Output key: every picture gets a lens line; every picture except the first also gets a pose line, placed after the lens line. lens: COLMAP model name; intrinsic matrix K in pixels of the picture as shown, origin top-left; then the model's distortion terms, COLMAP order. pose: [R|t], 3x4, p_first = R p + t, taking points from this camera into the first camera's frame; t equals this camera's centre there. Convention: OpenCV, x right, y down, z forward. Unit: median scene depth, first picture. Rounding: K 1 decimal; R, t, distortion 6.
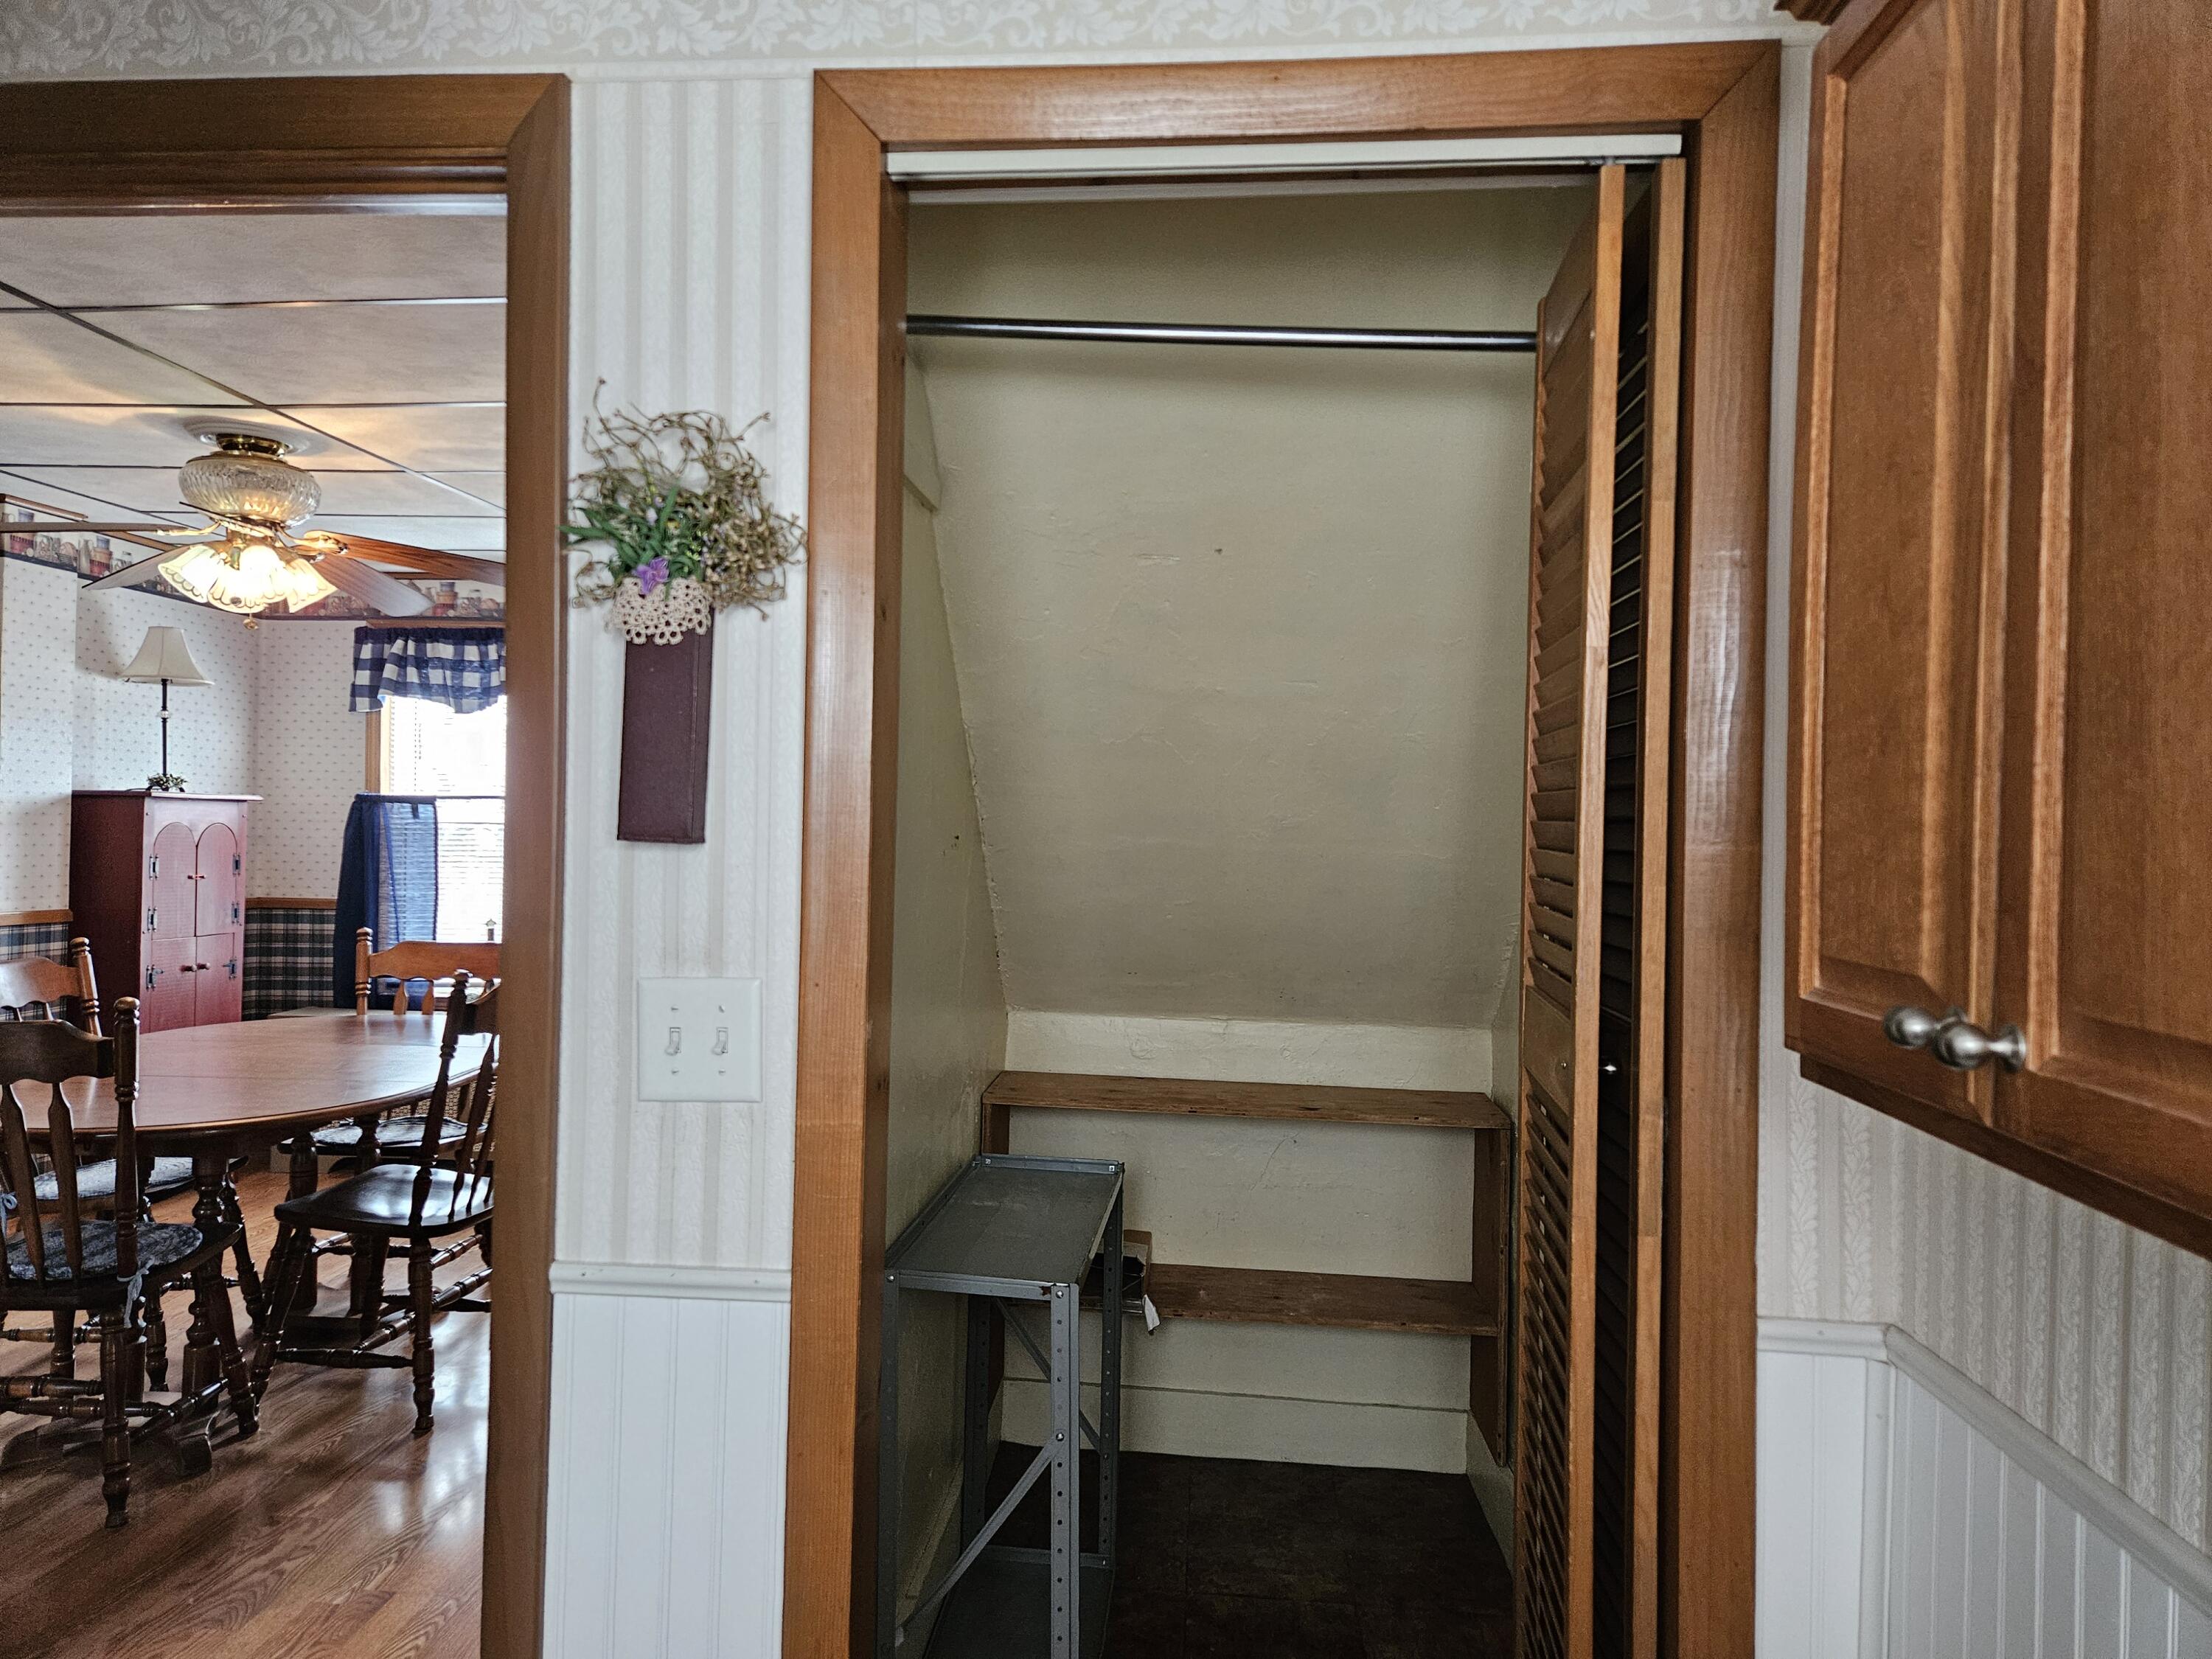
lens RADIAL K [[1471.8, 0, 1103.0], [0, 1471.8, 825.6], [0, 0, 1]] dist [0.069799, -0.047809]
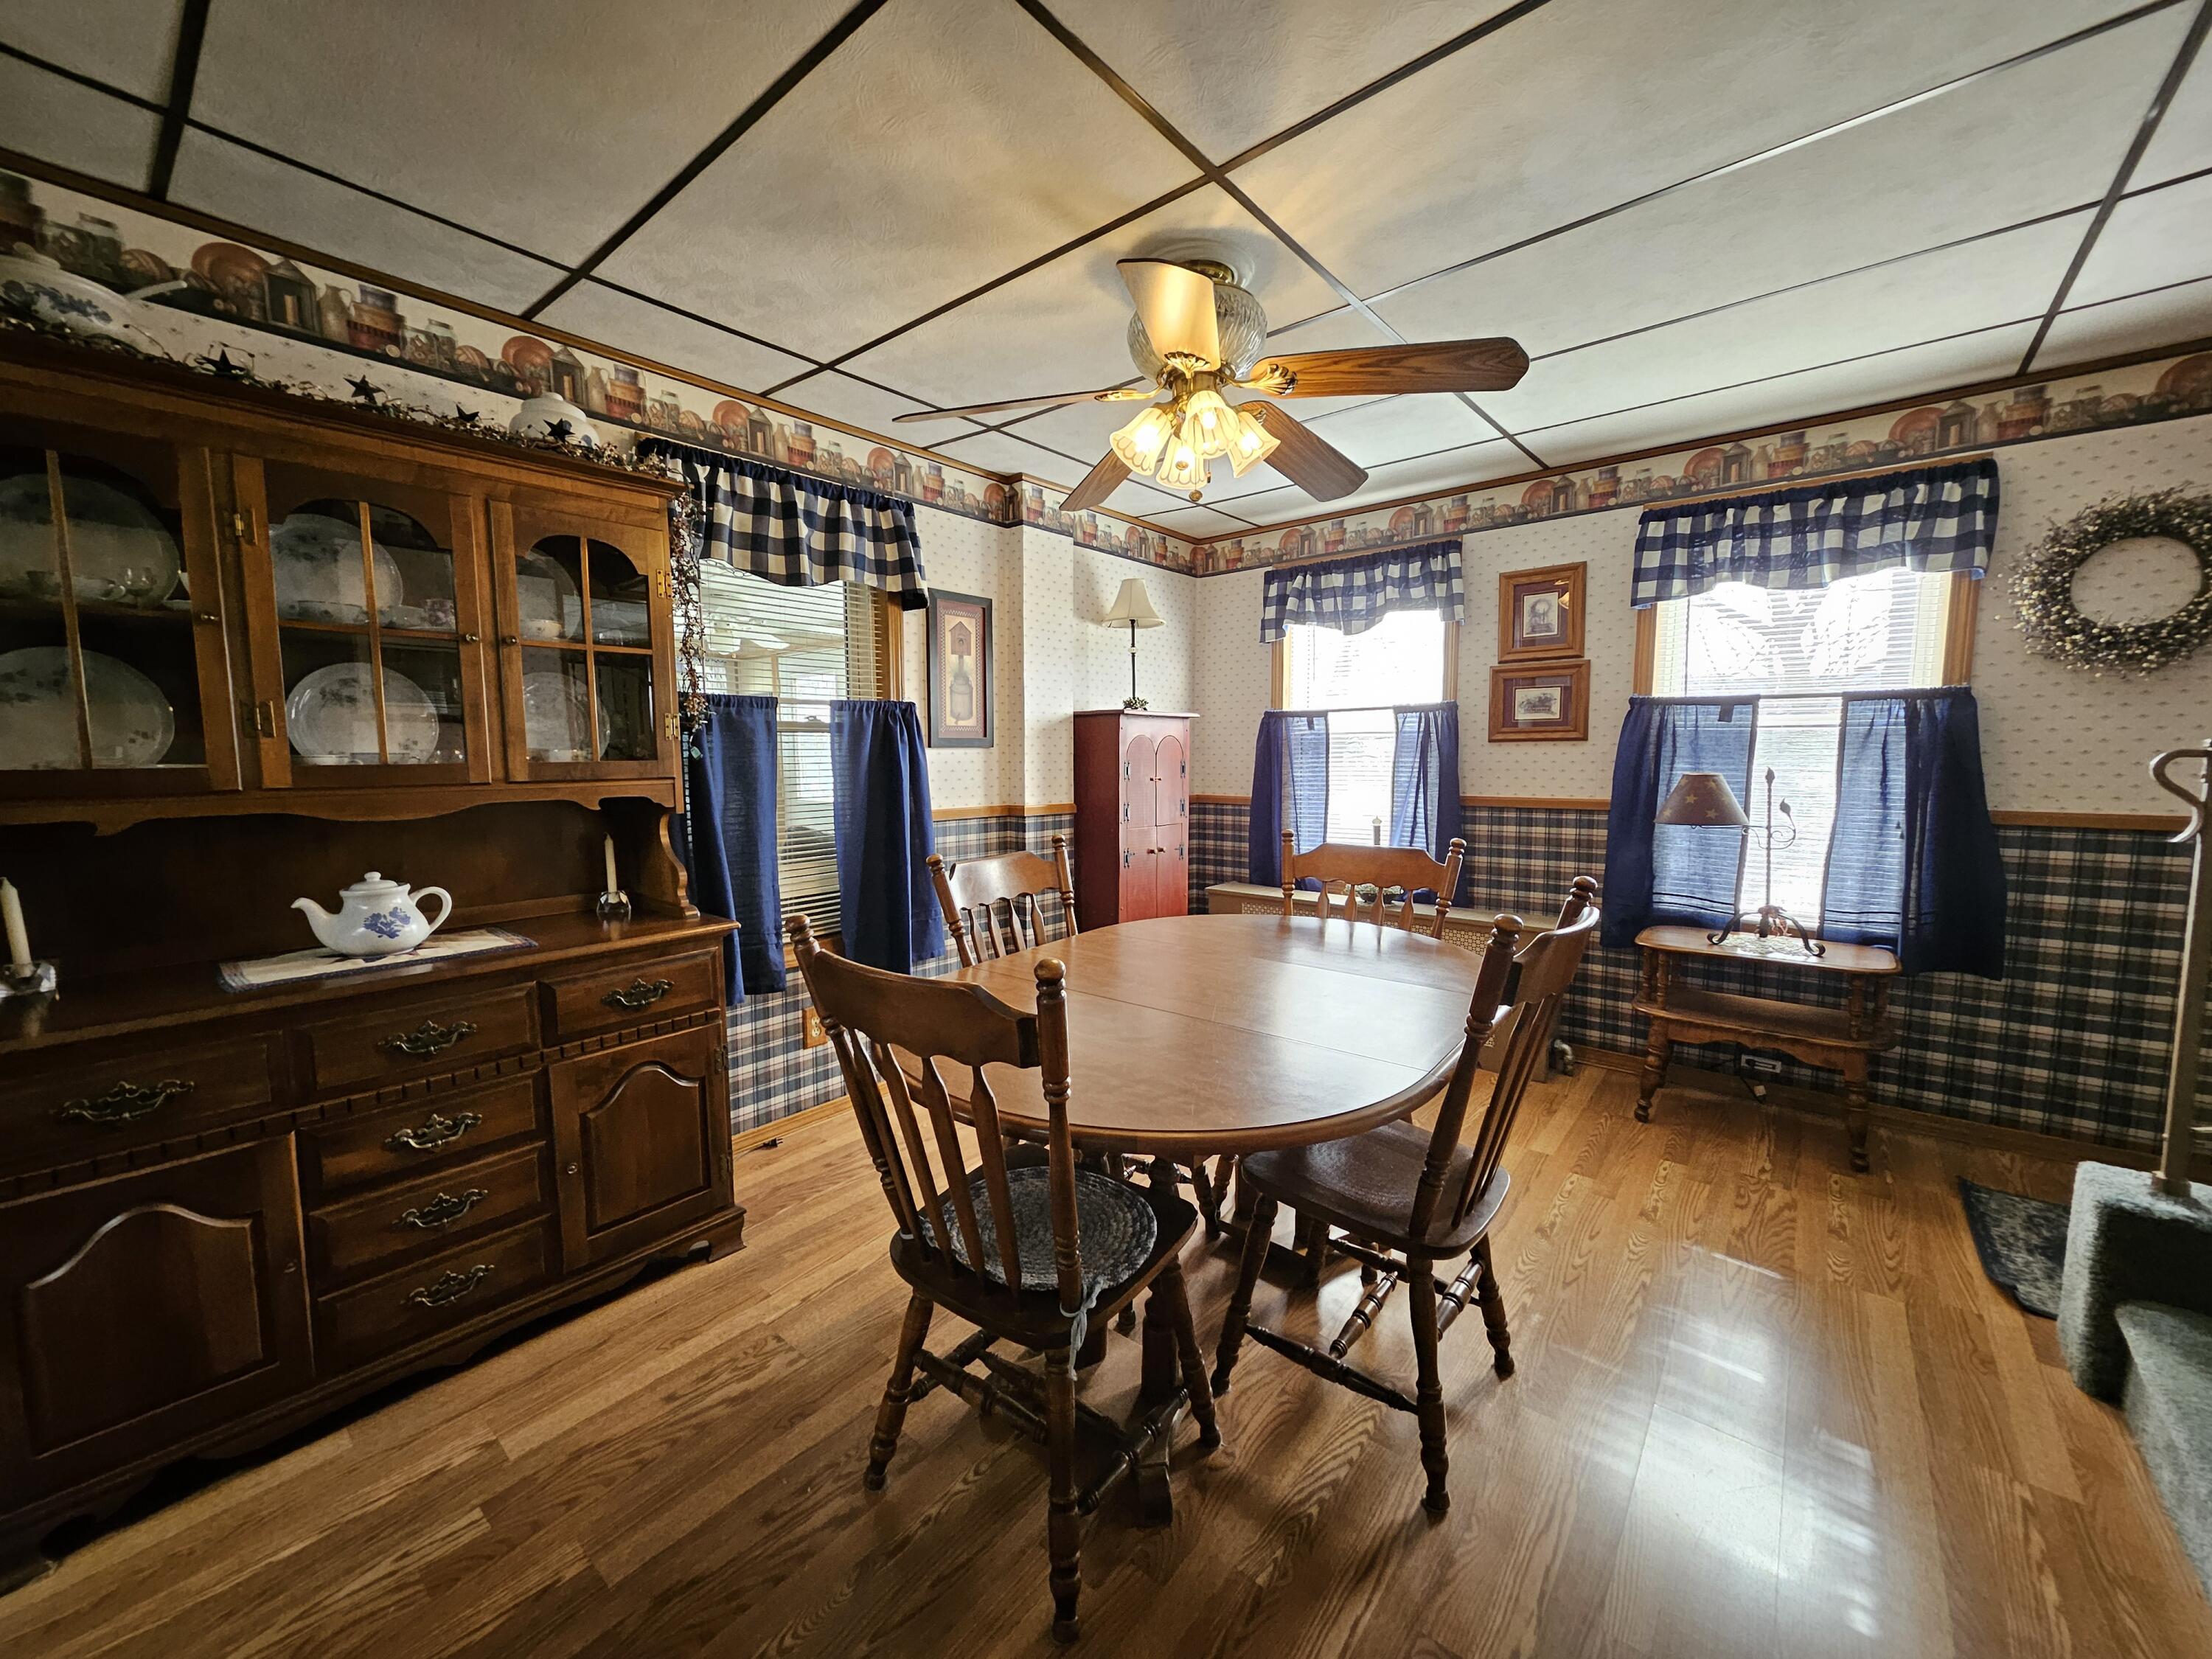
lens RADIAL K [[864.9, 0, 1092.6], [0, 864.9, 828.2], [0, 0, 1]] dist [0.002657, -0.000998]
pose [[0.810506, 0.031424, -0.584887, -0.200845], [0.020576, 0.996416, 0.082048, 0.013365], [0.585369, -0.078535, 0.806954, 0.344407]]
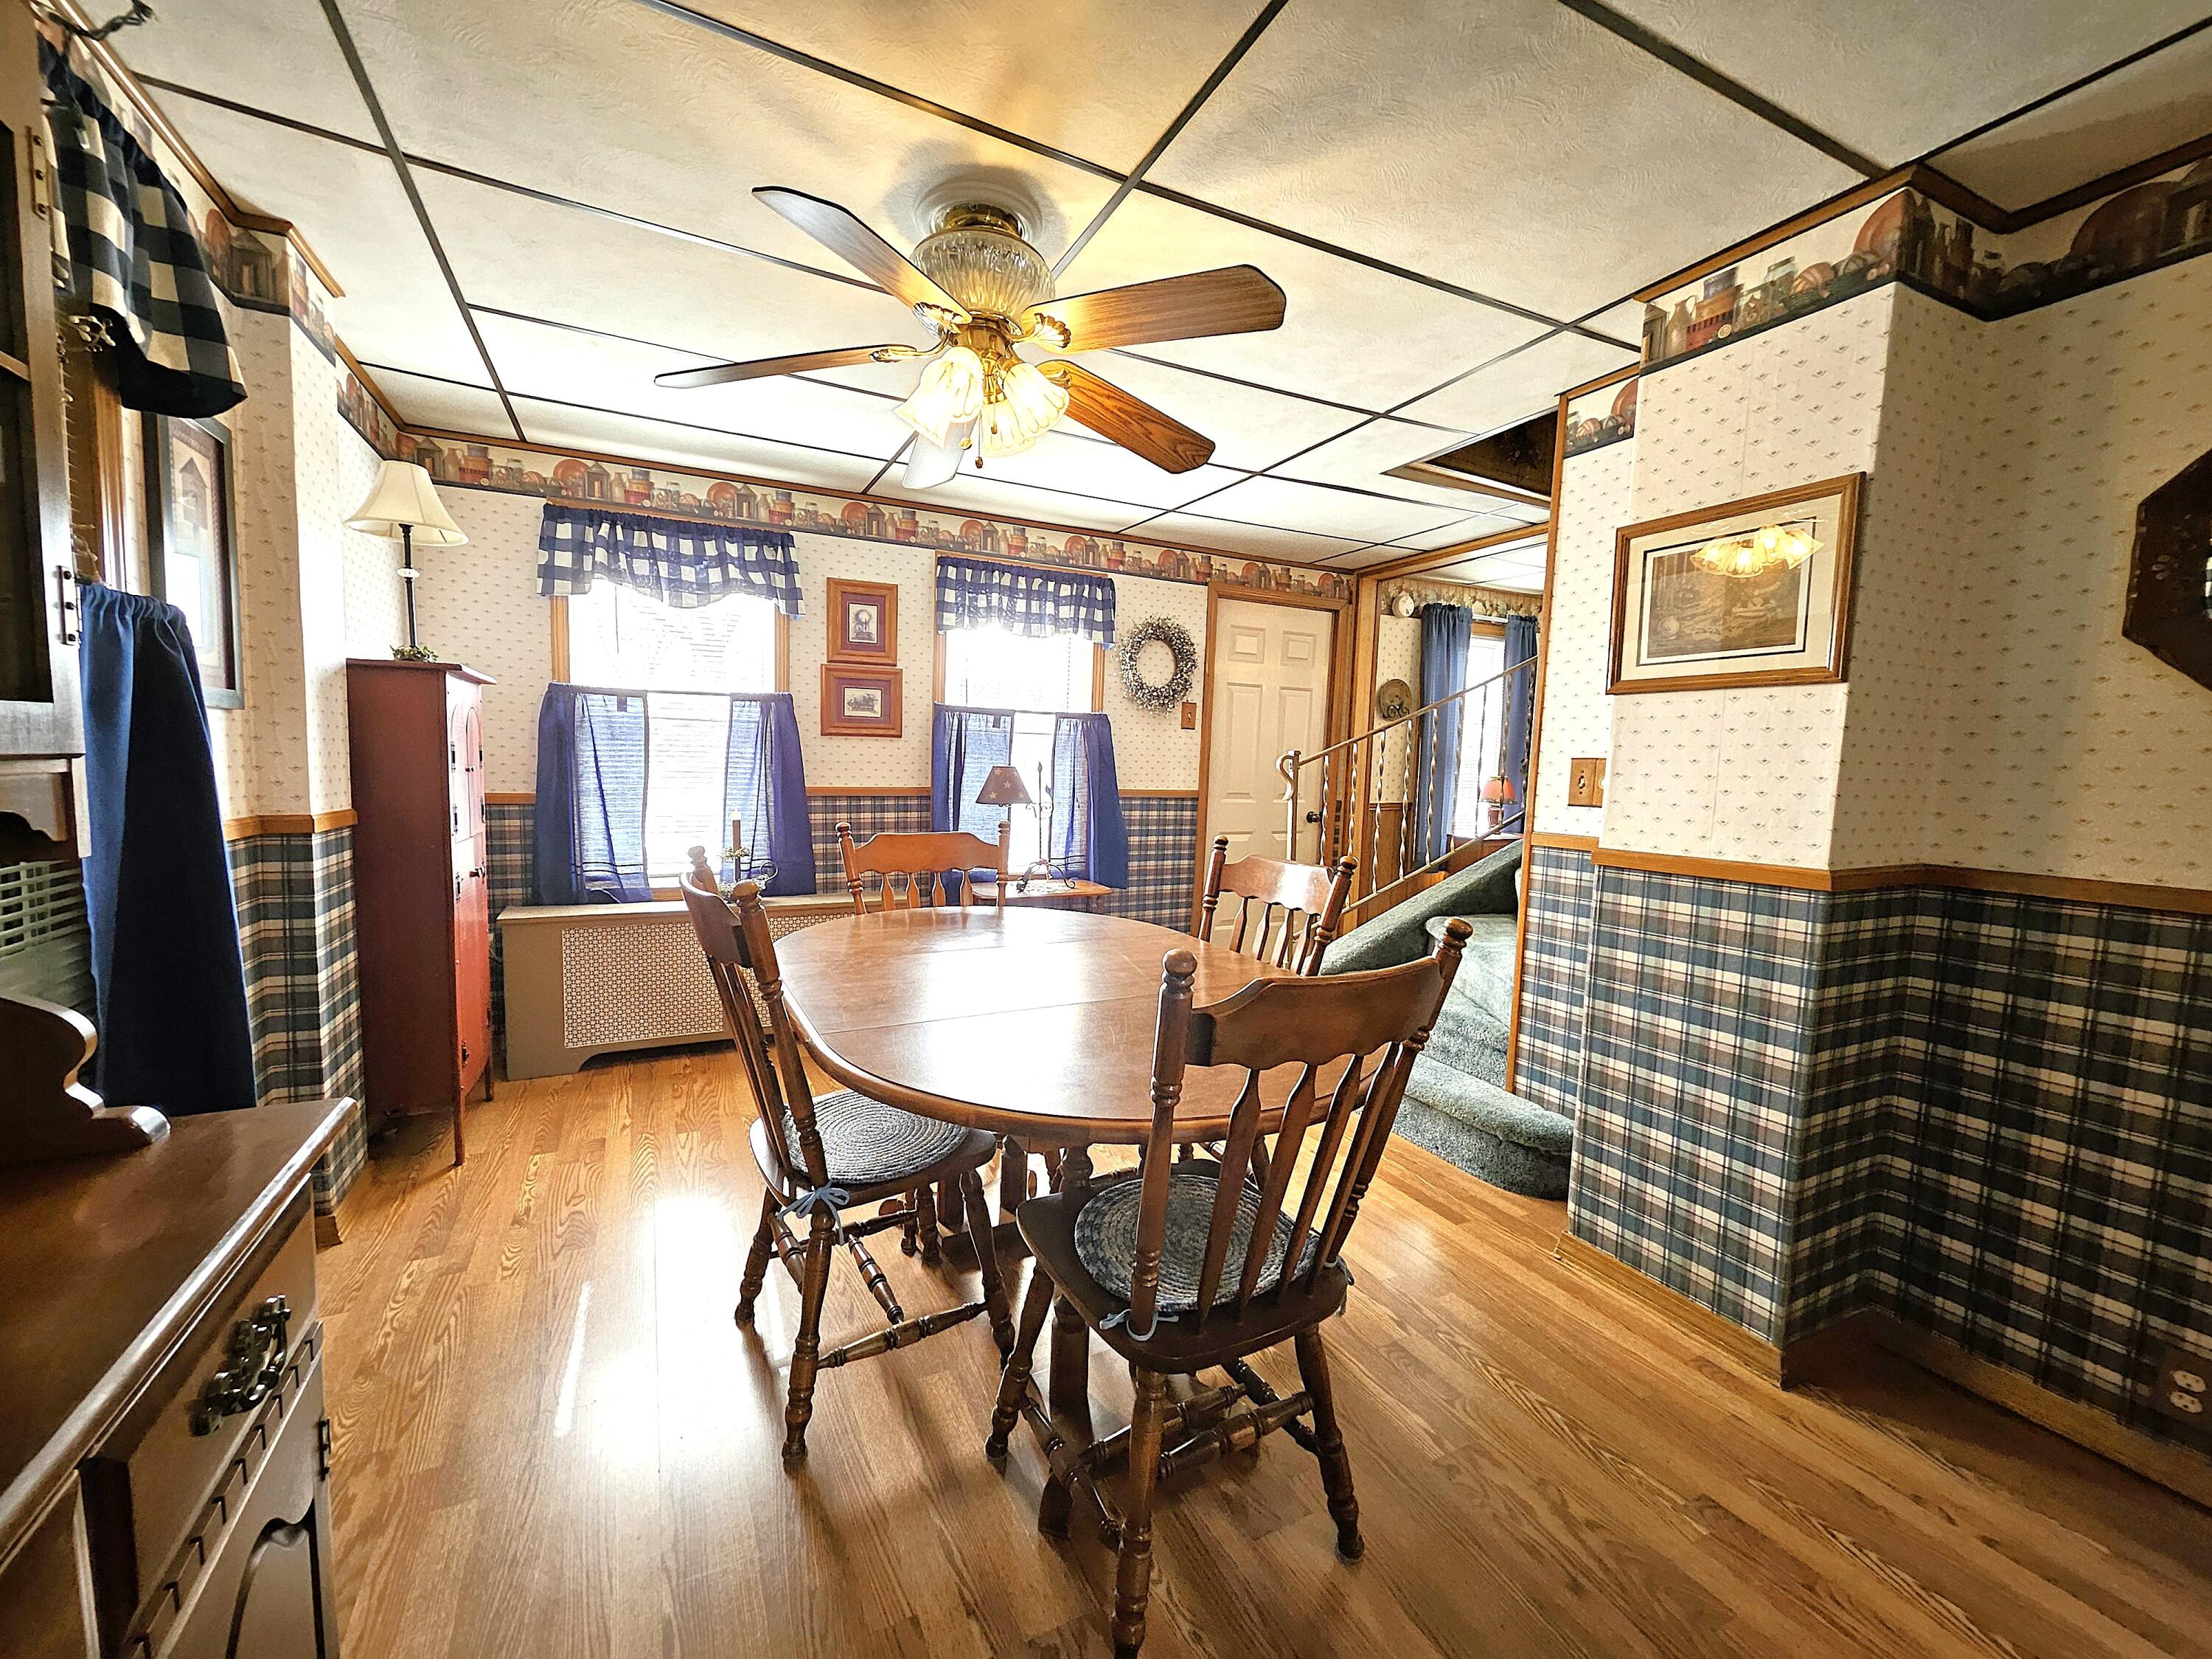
lens RADIAL K [[864.9, 0, 1060.9], [0, 864.9, 838.3], [0, 0, 1]] dist [0.002657, -0.000998]
pose [[0.860033, -0.040773, 0.508607, -0.511884], [-0.015239, 0.994305, 0.105479, 0.014303], [-0.510011, -0.098466, 0.854514, 0.353013]]
